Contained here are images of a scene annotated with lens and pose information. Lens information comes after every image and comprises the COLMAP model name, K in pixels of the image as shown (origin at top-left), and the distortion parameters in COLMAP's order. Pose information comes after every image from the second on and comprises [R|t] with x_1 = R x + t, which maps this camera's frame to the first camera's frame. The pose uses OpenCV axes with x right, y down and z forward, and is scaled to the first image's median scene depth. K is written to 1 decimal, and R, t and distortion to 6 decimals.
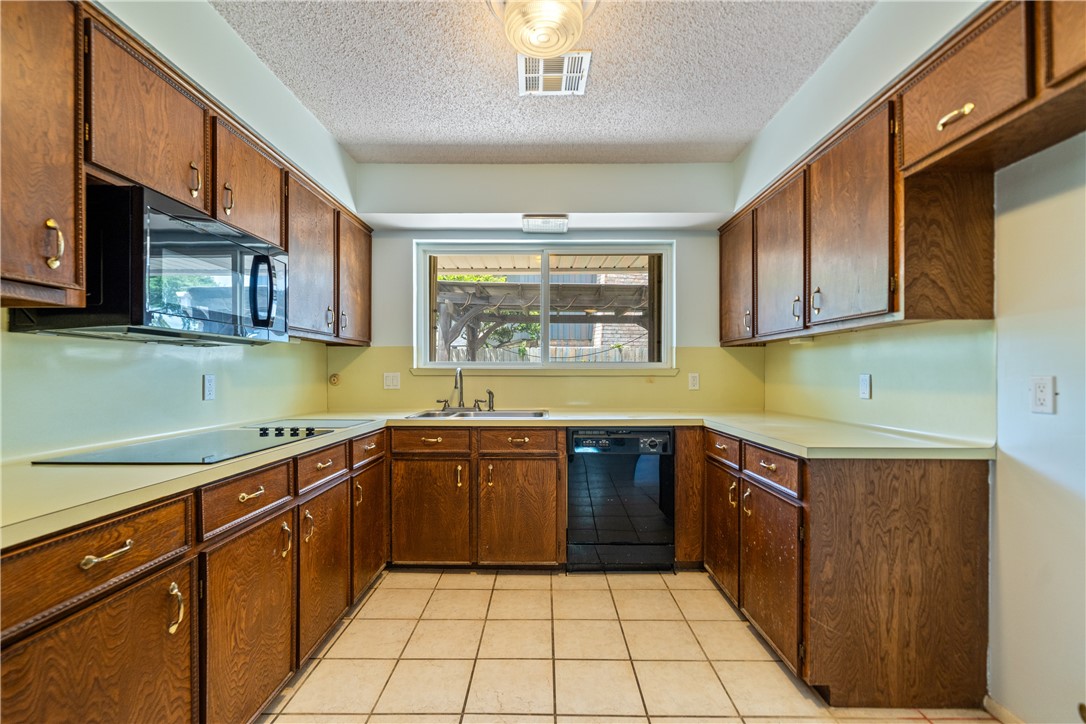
lens RADIAL K [[478.7, 0, 541.7], [0, 478.7, 370.9], [0, 0, 1]] dist [-0.003397, 0.000134]
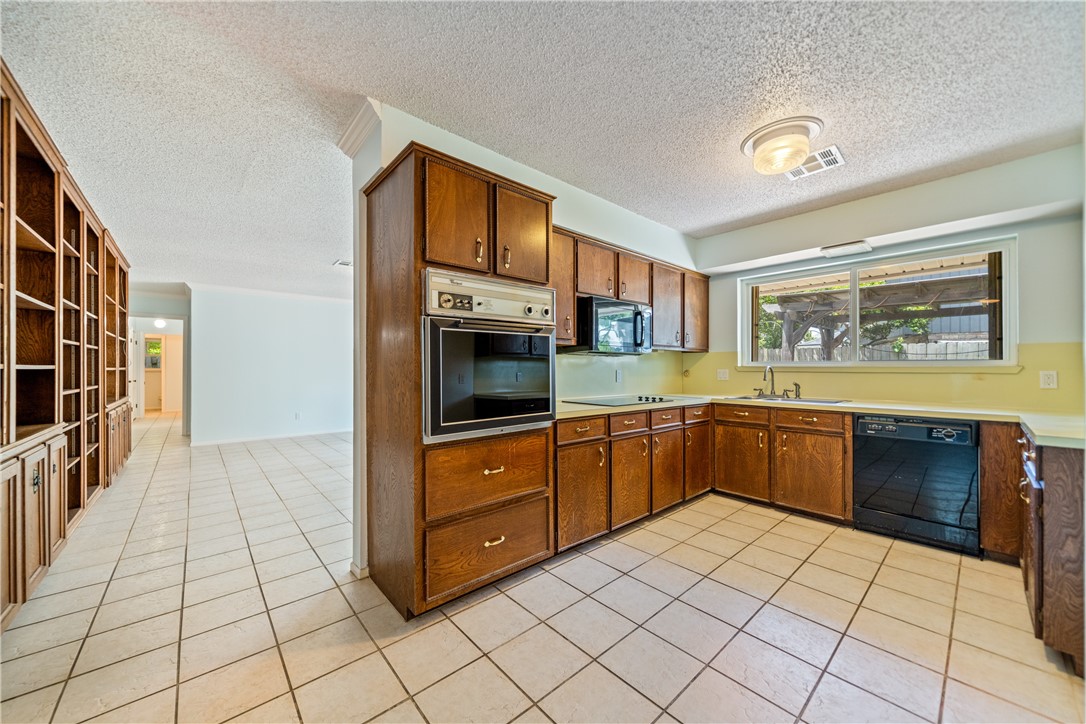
lens RADIAL K [[403.4, 0, 543.6], [0, 403.4, 365.6], [0, 0, 1]] dist [-0.000364, -0.000661]
pose [[0.678692, -0.002867, -0.734417, 0.284391], [-0.001415, 0.999985, -0.005212, -0.000426], [0.734422, 0.004577, 0.678678, -0.327209]]
